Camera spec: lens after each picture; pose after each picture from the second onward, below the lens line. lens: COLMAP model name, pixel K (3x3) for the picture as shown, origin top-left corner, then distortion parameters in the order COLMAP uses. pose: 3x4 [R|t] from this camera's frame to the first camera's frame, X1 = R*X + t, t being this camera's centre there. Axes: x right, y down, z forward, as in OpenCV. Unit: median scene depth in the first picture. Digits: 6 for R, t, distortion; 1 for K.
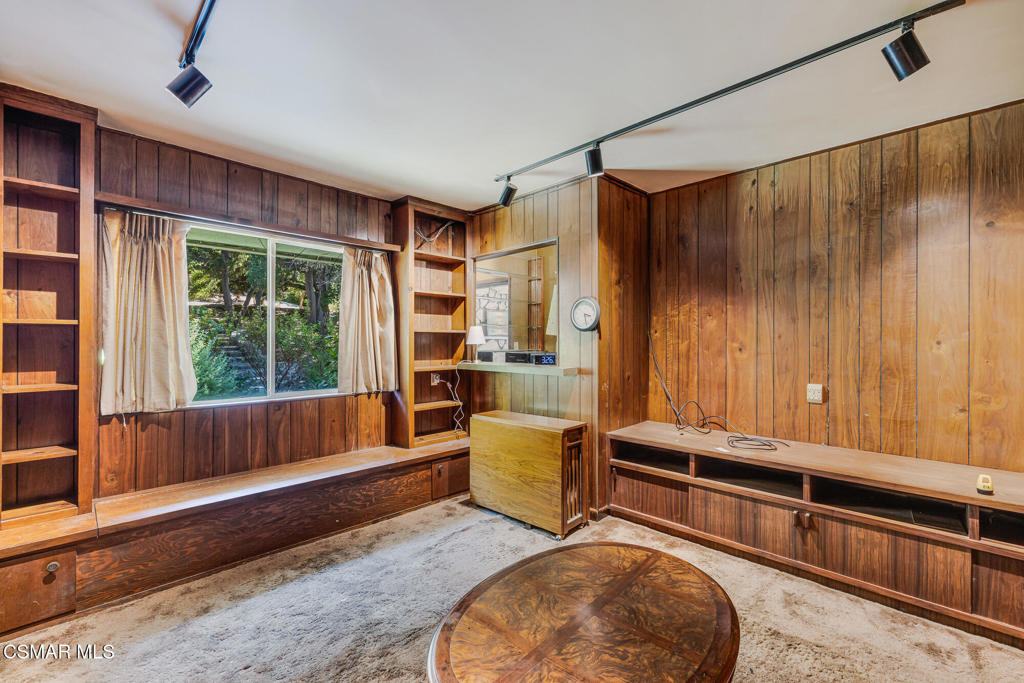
lens RADIAL K [[435.0, 0, 514.7], [0, 435.0, 338.0], [0, 0, 1]] dist [0.002770, 0.000184]
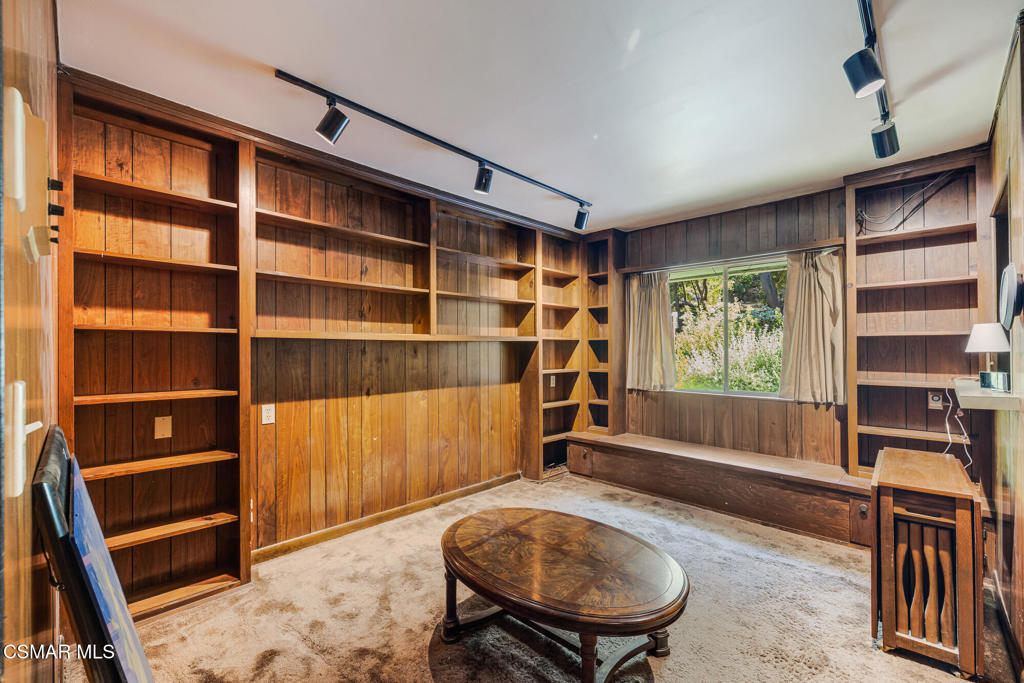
lens RADIAL K [[435.0, 0, 514.6], [0, 435.0, 347.0], [0, 0, 1]] dist [0.002770, 0.000184]
pose [[-0.001878, -0.006884, -0.999975, 0.696173], [0.005190, 0.999963, -0.006894, 0.009980], [0.999985, -0.005202, -0.001842, 0.410667]]
